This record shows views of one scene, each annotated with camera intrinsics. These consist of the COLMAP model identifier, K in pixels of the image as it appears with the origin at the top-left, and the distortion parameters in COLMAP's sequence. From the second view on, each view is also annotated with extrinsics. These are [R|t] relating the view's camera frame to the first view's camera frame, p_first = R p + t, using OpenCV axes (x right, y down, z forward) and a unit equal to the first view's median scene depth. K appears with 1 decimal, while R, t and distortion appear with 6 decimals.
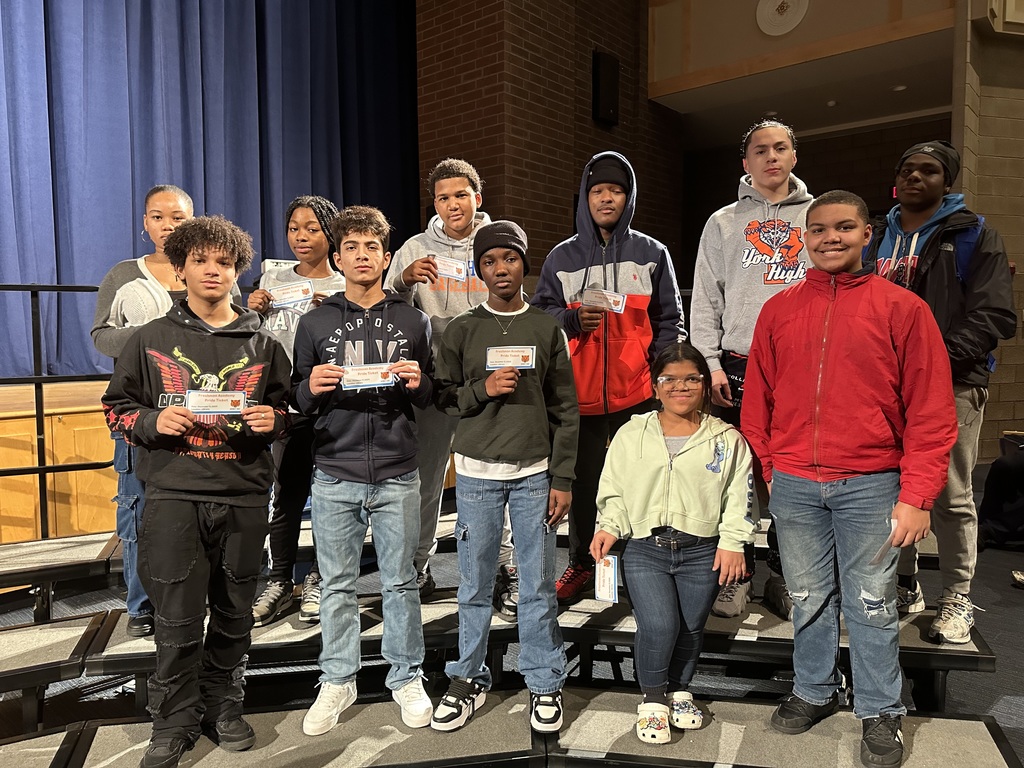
lens RADIAL K [[725.1, 0, 518.3], [0, 725.1, 382.4], [0, 0, 1]] dist [0.017053, -0.025243]
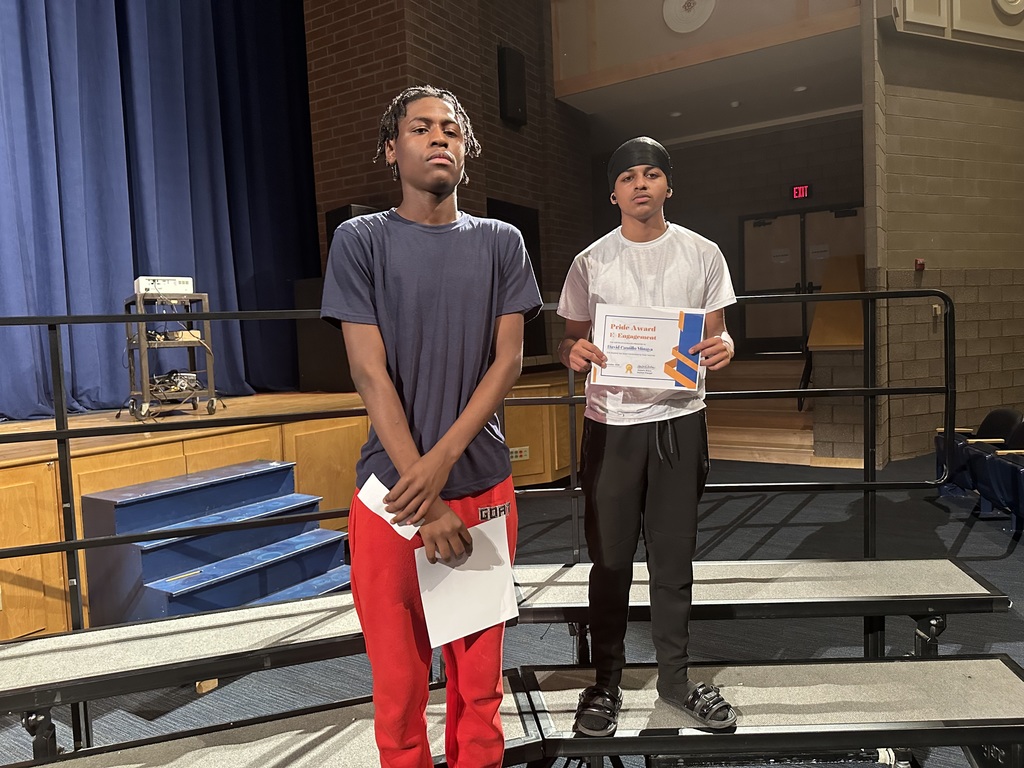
lens RADIAL K [[725.1, 0, 518.3], [0, 725.1, 382.4], [0, 0, 1]] dist [0.017053, -0.025243]
pose [[0.988516, -0.048559, 0.143103, -0.031512], [0.050015, 0.998727, -0.006595, -0.014999], [-0.142601, 0.013677, 0.989686, 0.081598]]
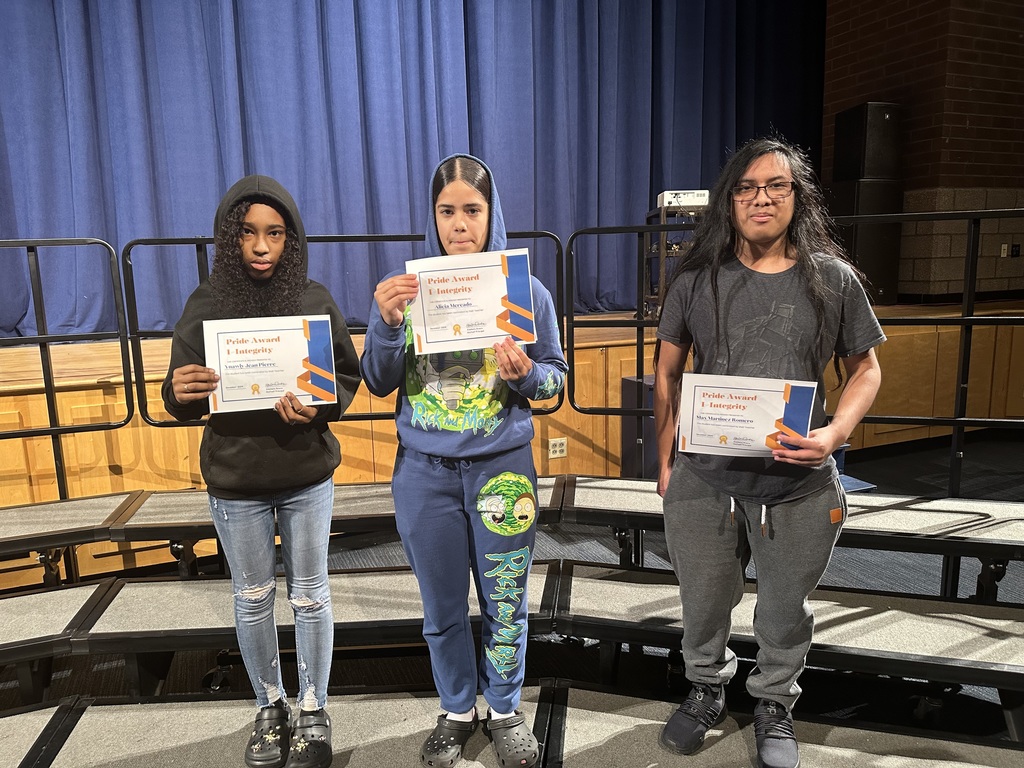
lens RADIAL K [[711.8, 0, 511.5], [0, 711.8, 397.4], [0, 0, 1]] dist [0.051510, -0.068441]
pose [[0.893938, 0.061341, -0.443974, -0.076249], [-0.008630, 0.992762, 0.119786, -0.009883], [0.448108, -0.103250, 0.887997, 0.044289]]
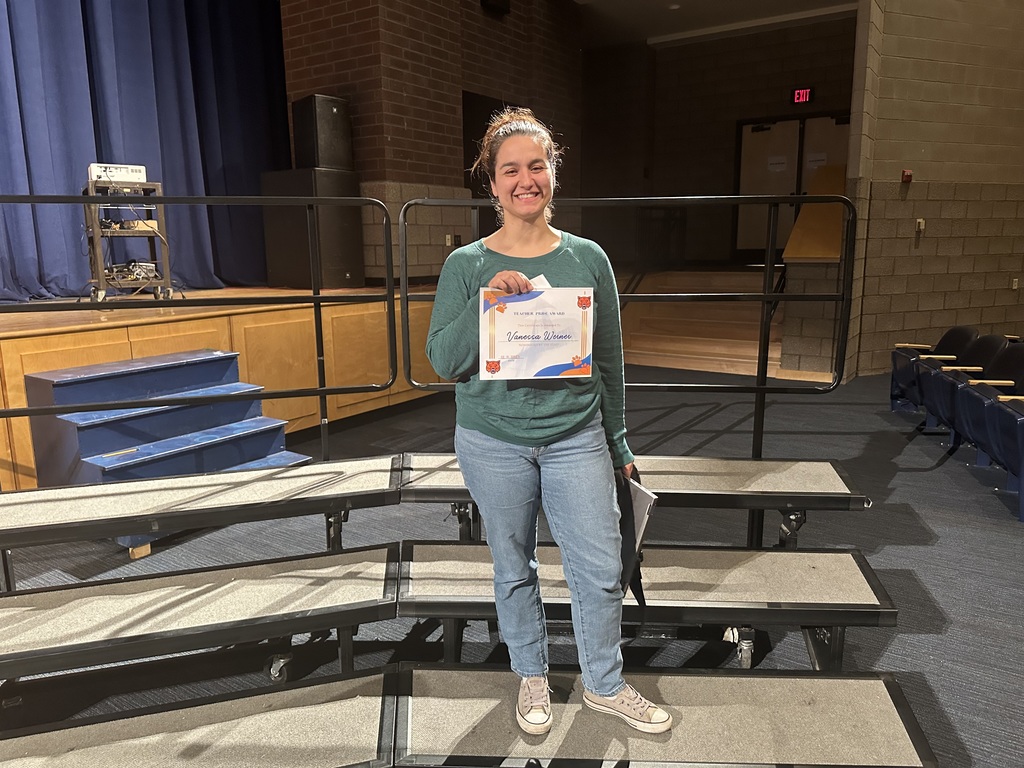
lens RADIAL K [[719.4, 0, 512.0], [0, 719.4, 384.0], [0, 0, 1]] dist [0.050709, -0.070301]
pose [[0.993105, -0.030956, 0.113068, 0.027987], [0.017189, 0.992533, 0.120760, -0.006191], [-0.115962, -0.117984, 0.986221, 0.063463]]
